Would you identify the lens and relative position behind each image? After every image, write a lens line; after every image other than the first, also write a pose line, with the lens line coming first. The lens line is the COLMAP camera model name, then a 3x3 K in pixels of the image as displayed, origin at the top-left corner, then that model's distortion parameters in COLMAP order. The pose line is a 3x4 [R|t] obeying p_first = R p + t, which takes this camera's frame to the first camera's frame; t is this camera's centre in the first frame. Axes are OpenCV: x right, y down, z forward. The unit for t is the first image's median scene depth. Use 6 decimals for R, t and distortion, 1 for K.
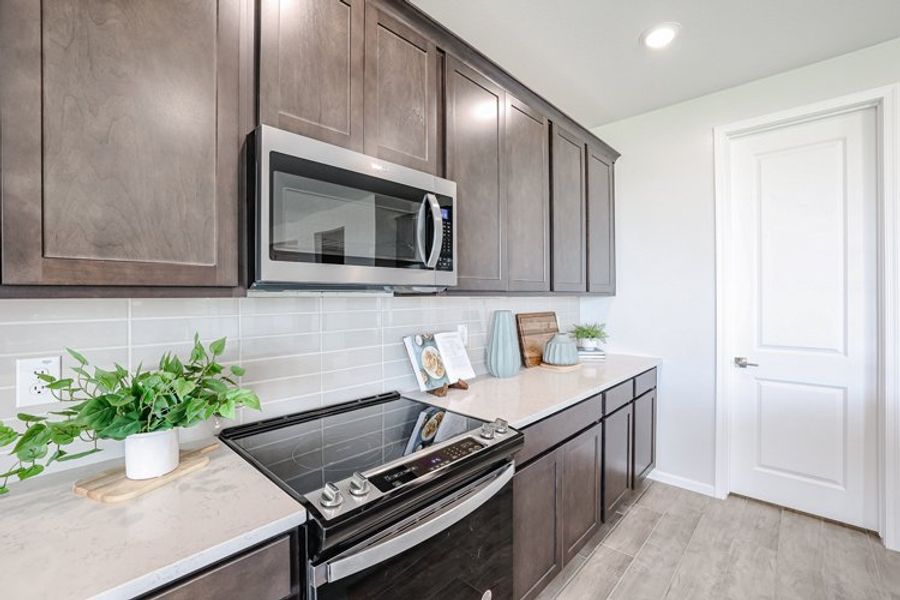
lens RADIAL K [[385.2, 0, 449.2], [0, 385.2, 294.0], [0, 0, 1]] dist [-0.014963, 0.000966]
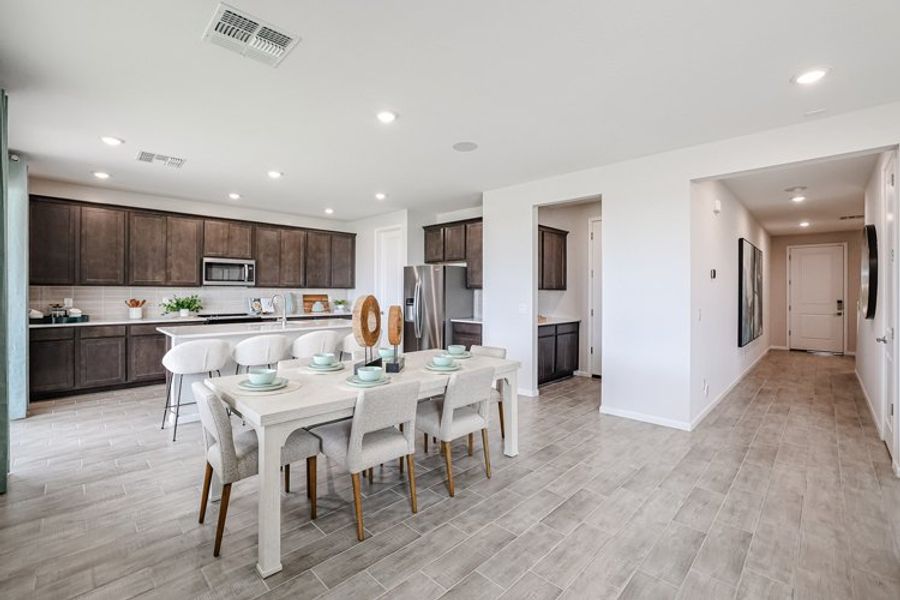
lens RADIAL K [[385.2, 0, 449.2], [0, 385.2, 294.0], [0, 0, 1]] dist [-0.014963, 0.000966]
pose [[0.999394, 0.008935, -0.033648, 1.865049], [-0.008601, 0.999913, 0.010047, 0.011231], [0.033735, -0.009752, 0.999383, -2.536330]]
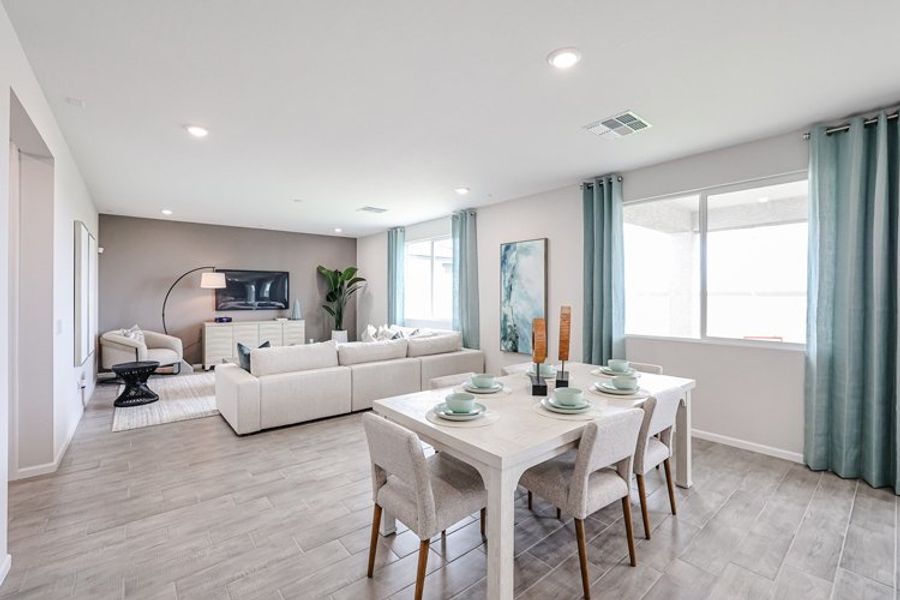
lens RADIAL K [[391.7, 0, 450.0], [0, 391.7, 300.0], [0, 0, 1]] dist [-0.027637, 0.000334]
pose [[-0.991475, 0.000307, 0.130300, 1.728361], [0.001431, 0.999963, 0.008529, -0.004452], [-0.130292, 0.008643, -0.991438, 0.343141]]
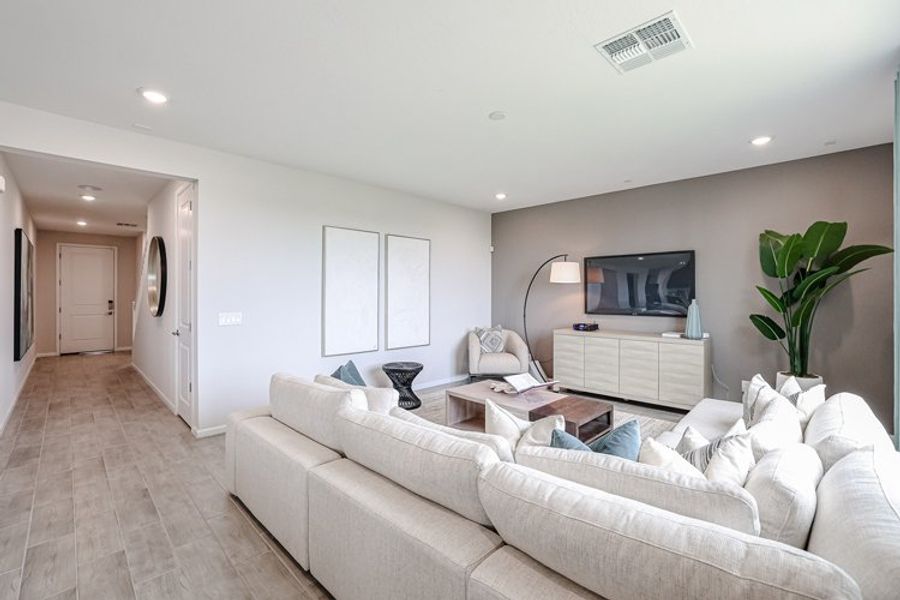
lens RADIAL K [[391.1, 0, 449.1], [0, 391.1, 295.6], [0, 0, 1]] dist [-0.006593, 0.000236]
pose [[0.023411, -0.003284, 0.999721, 1.655768], [-0.005944, 0.999976, 0.003424, -0.005031], [-0.999708, -0.006022, 0.023391, -2.330552]]
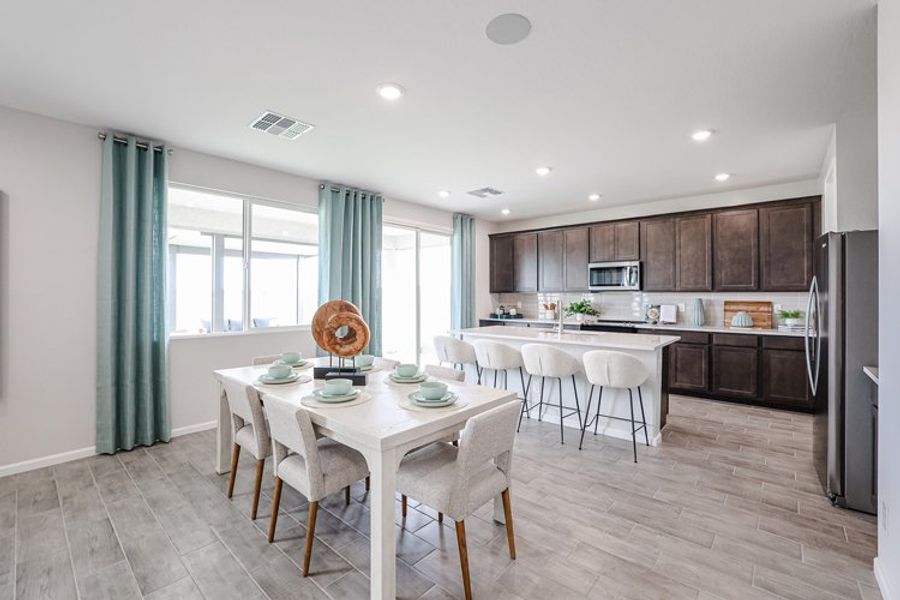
lens RADIAL K [[385.2, 0, 449.2], [0, 385.2, 294.0], [0, 0, 1]] dist [-0.014963, 0.000966]
pose [[0.026880, 0.000505, -0.999639, 2.950278], [0.002742, 0.999996, 0.000579, 0.011584], [0.999635, -0.002757, 0.026879, -0.721995]]
